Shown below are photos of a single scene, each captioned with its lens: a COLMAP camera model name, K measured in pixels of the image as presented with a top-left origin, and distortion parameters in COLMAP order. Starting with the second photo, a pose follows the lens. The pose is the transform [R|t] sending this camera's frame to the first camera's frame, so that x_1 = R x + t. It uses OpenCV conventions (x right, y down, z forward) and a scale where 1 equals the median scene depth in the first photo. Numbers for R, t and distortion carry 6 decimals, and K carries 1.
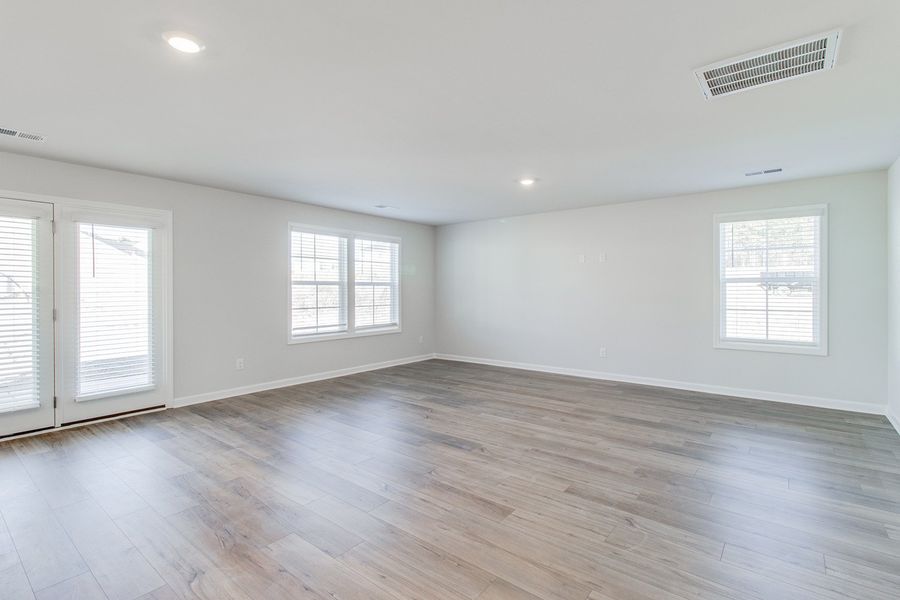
lens RADIAL K [[420.7, 0, 446.6], [0, 420.7, 293.9], [0, 0, 1]] dist [0.034791, 0.000995]
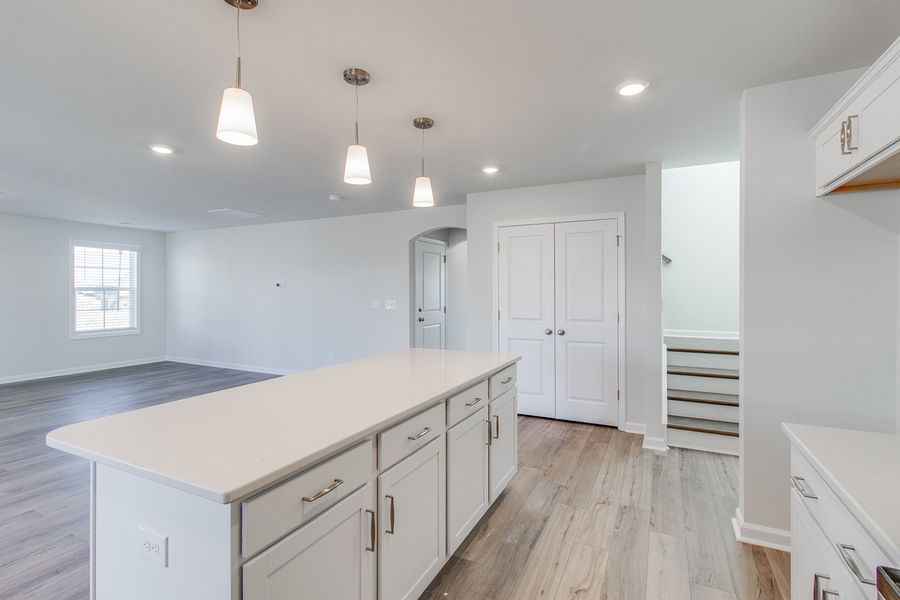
lens RADIAL K [[433.9, 0, 451.0], [0, 433.9, 299.2], [0, 0, 1]] dist [0.001666, 0.000364]
pose [[-0.182458, -0.009263, 0.983170, -0.952932], [0.015195, 0.999810, 0.012239, 0.002050], [-0.983096, 0.017173, -0.182283, 0.095180]]
